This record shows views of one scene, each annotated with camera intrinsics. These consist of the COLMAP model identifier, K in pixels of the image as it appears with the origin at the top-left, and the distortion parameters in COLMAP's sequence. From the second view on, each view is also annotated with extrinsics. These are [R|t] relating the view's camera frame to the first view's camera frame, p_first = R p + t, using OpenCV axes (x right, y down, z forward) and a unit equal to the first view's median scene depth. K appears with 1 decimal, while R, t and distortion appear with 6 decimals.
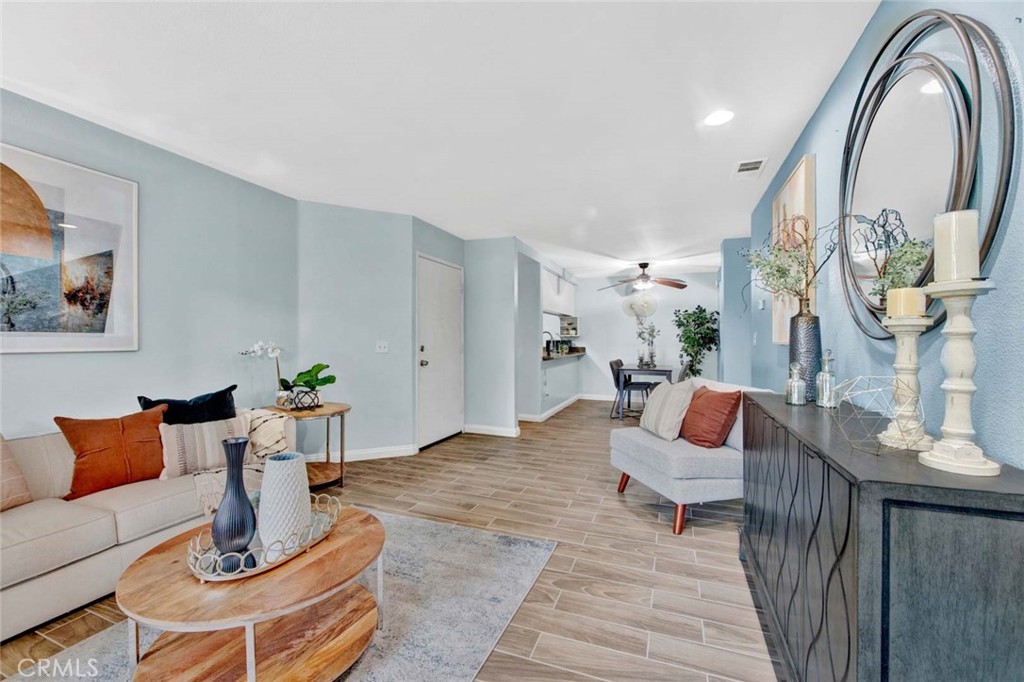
lens RADIAL K [[415.6, 0, 522.2], [0, 415.6, 342.7], [0, 0, 1]] dist [-0.013045, 0.000736]
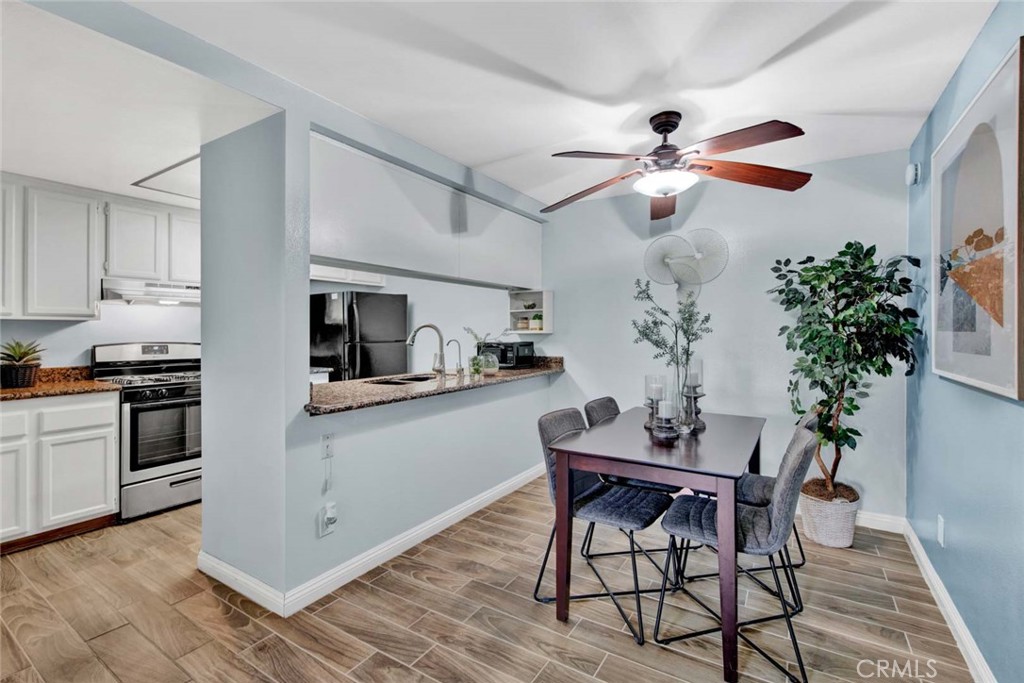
lens RADIAL K [[446.1, 0, 527.1], [0, 446.1, 329.4], [0, 0, 1]] dist [-0.000877, -0.002563]
pose [[0.980472, -0.006281, -0.196556, 0.391529], [0.003292, 0.999874, -0.015529, -0.021894], [0.196629, 0.014579, 0.980370, 0.966911]]
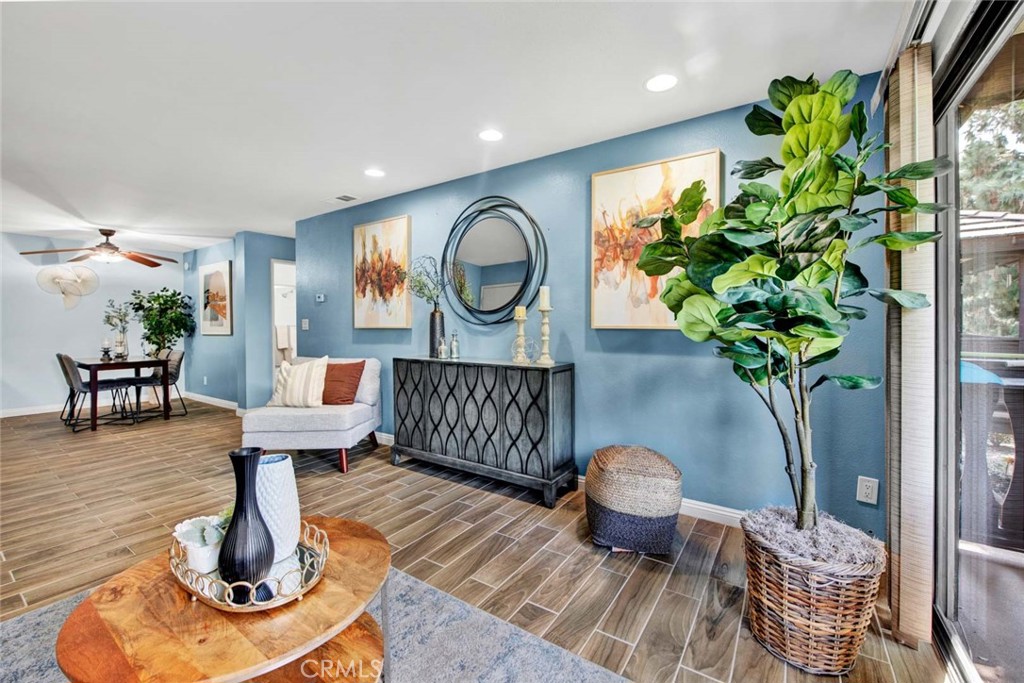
lens RADIAL K [[415.6, 0, 513.4], [0, 415.6, 330.2], [0, 0, 1]] dist [-0.013045, 0.000736]
pose [[0.228458, -0.016986, 0.973406, -0.452666], [0.012172, 0.999819, 0.014590, -0.002057], [-0.973478, 0.008515, 0.228623, 0.101077]]
